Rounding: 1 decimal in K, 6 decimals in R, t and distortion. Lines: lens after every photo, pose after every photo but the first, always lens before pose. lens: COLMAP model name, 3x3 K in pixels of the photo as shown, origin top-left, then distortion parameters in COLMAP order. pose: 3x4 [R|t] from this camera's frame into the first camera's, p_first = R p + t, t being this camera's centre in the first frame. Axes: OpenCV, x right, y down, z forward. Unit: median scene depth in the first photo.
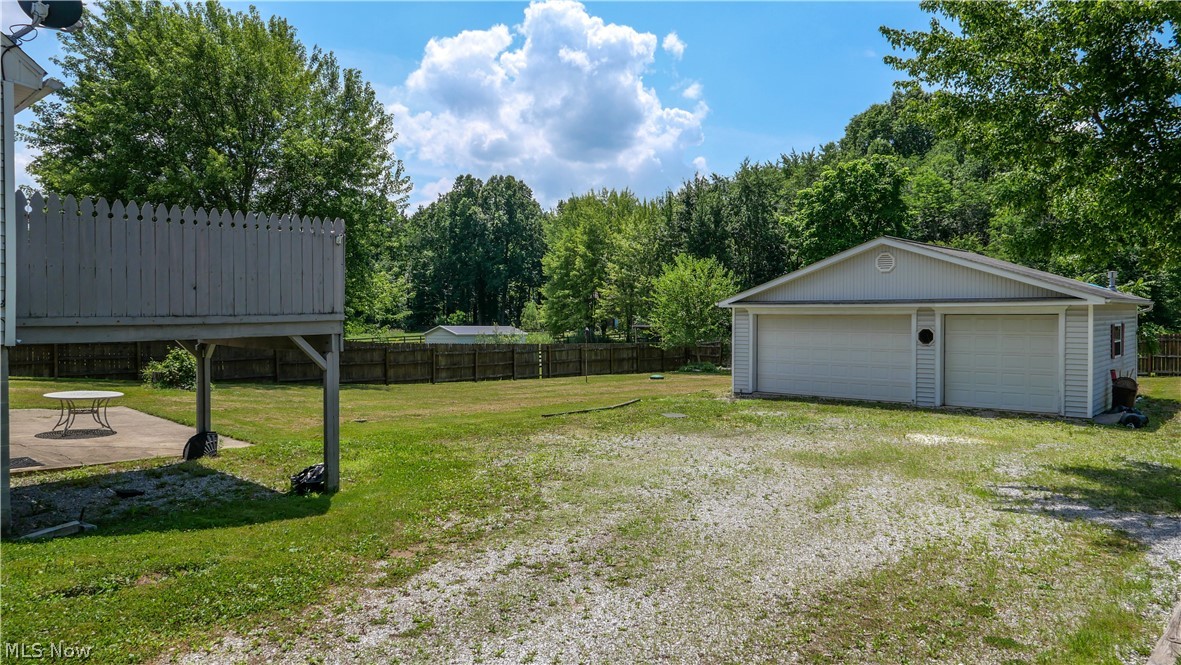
lens RADIAL K [[791.0, 0, 590.5], [0, 791.0, 332.5], [0, 0, 1]] dist [-0.062831, 0.041407]
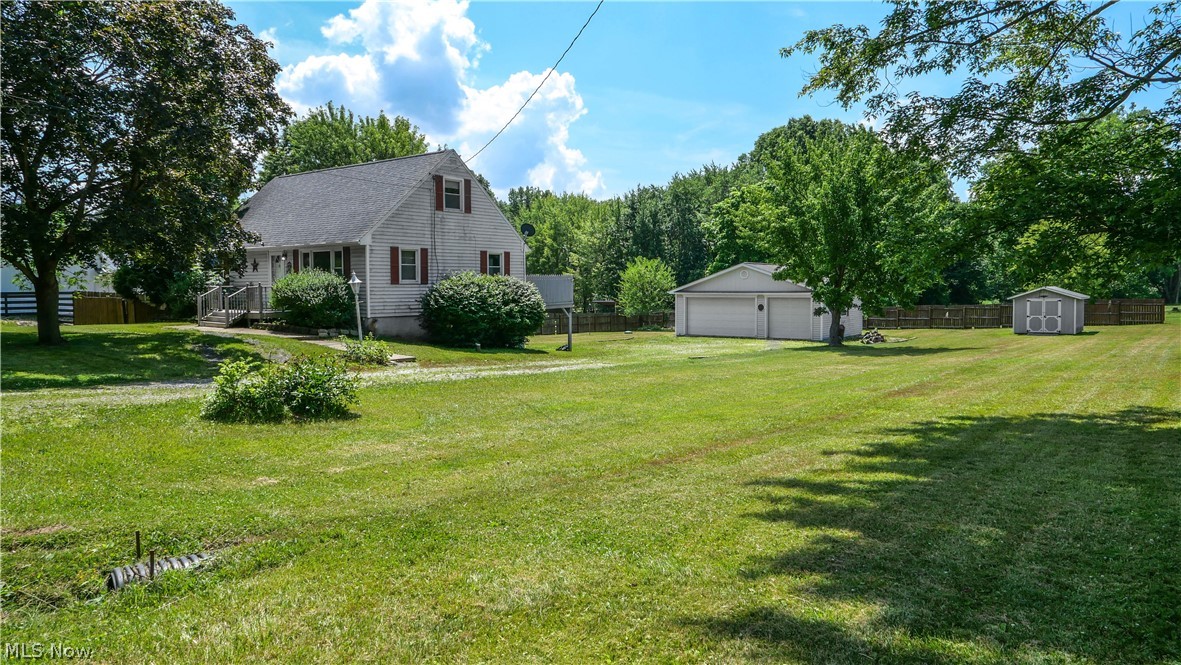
lens RADIAL K [[791.0, 0, 590.5], [0, 791.0, 332.5], [0, 0, 1]] dist [-0.062831, 0.041407]
pose [[0.995671, -0.004815, 0.092823, -0.068869], [0.001767, 0.999457, 0.032889, 0.000306], [-0.092931, -0.032583, 0.995139, -0.306050]]
